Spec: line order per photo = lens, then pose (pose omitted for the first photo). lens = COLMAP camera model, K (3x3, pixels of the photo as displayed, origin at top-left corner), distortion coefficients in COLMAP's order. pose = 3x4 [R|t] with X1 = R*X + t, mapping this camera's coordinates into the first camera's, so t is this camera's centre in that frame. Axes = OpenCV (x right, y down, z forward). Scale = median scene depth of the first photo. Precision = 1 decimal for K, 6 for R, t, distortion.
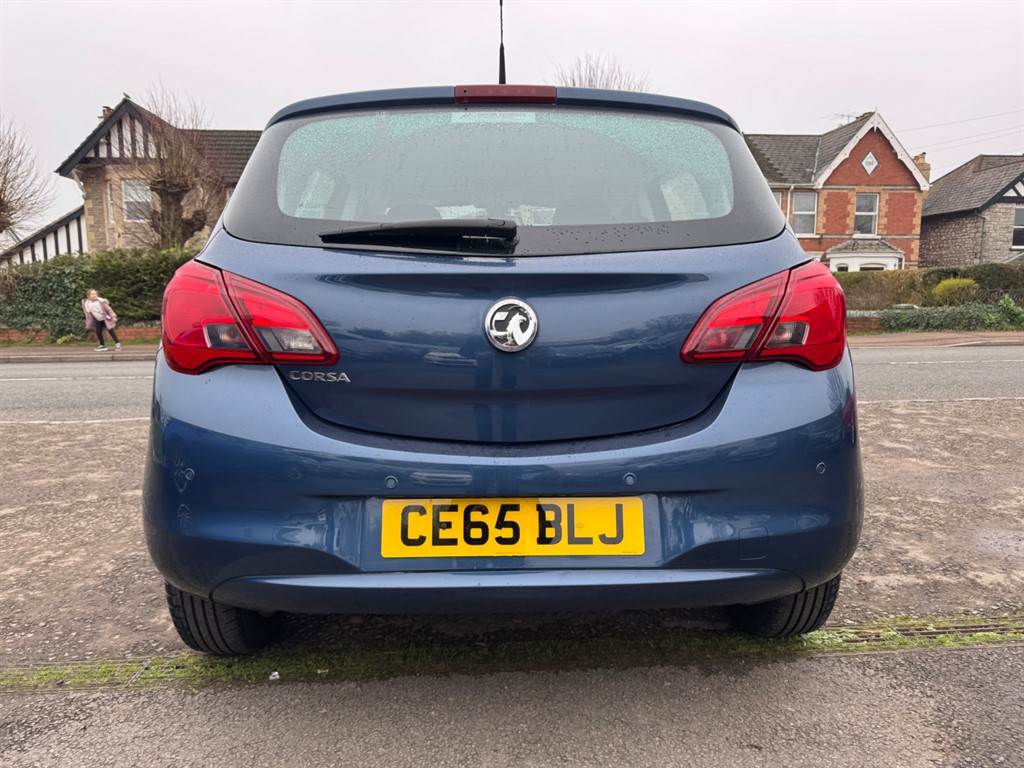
lens RADIAL K [[727.5, 0, 515.0], [0, 727.5, 386.4], [0, 0, 1]] dist [0.044166, -0.055837]
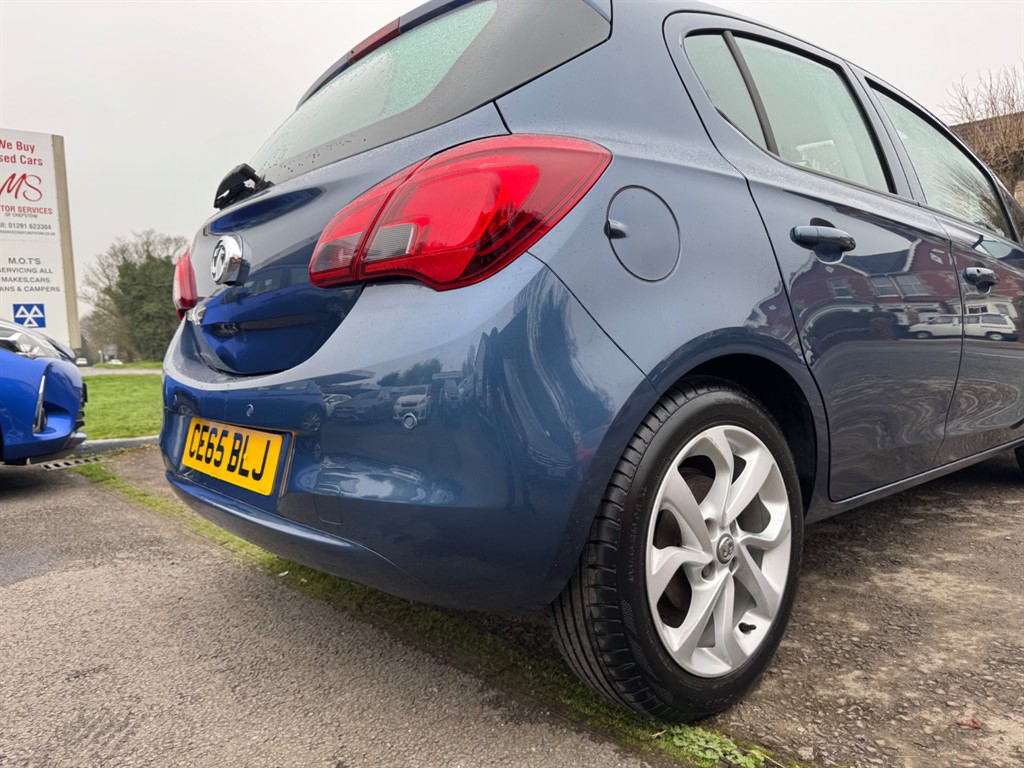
lens RADIAL K [[735.1, 0, 512.0], [0, 735.1, 384.0], [0, 0, 1]] dist [0.005064, -0.008942]
pose [[0.623535, 0.035012, -0.781011, 0.641348], [-0.059594, 0.998219, -0.002829, 0.042865], [0.779521, 0.048308, 0.624510, 0.384927]]
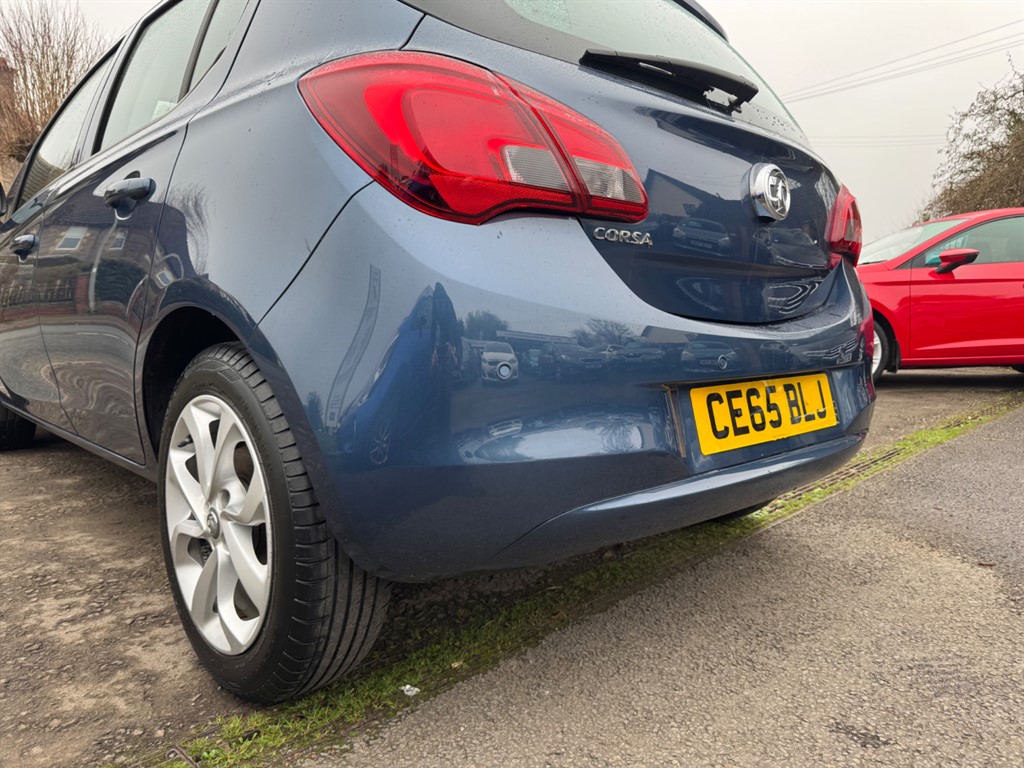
lens RADIAL K [[735.1, 0, 512.0], [0, 735.1, 384.0], [0, 0, 1]] dist [0.005064, -0.008942]
pose [[0.745206, -0.055541, 0.664517, -0.524875], [0.061378, 0.998008, 0.014583, 0.073515], [-0.664003, 0.029919, 0.747131, 0.300138]]
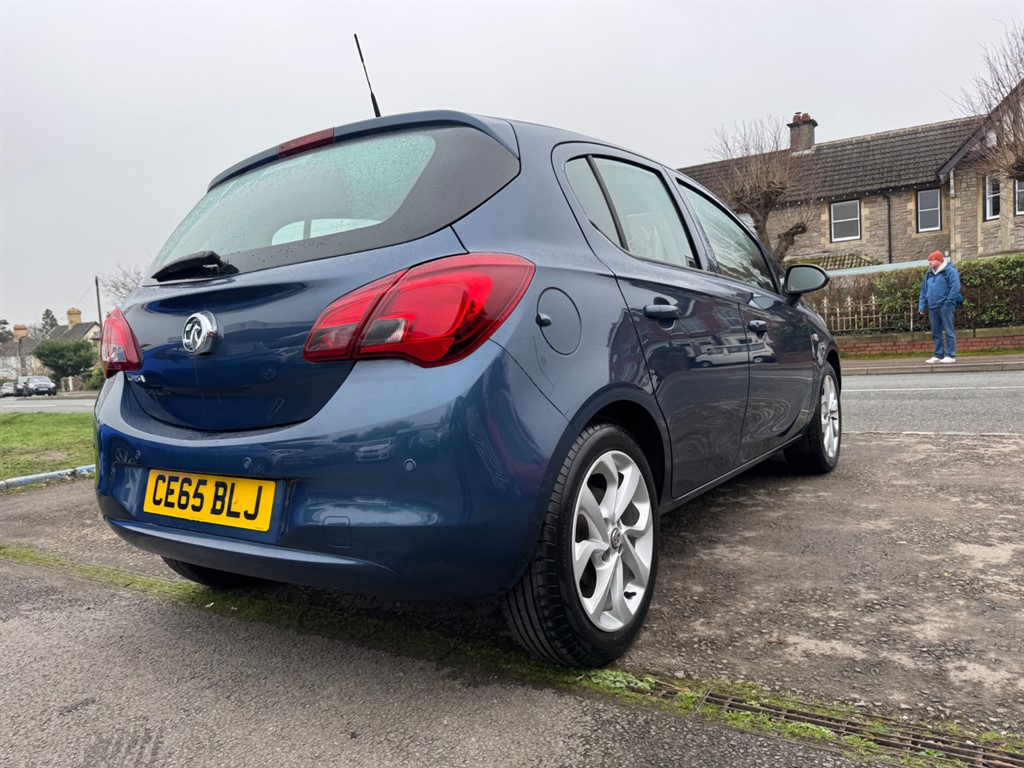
lens RADIAL K [[727.5, 0, 515.0], [0, 727.5, 386.4], [0, 0, 1]] dist [0.044166, -0.055837]
pose [[0.805721, -0.005985, -0.592266, 0.682667], [-0.014240, 0.999464, -0.029473, 0.019450], [0.592125, 0.032181, 0.805204, 0.181167]]
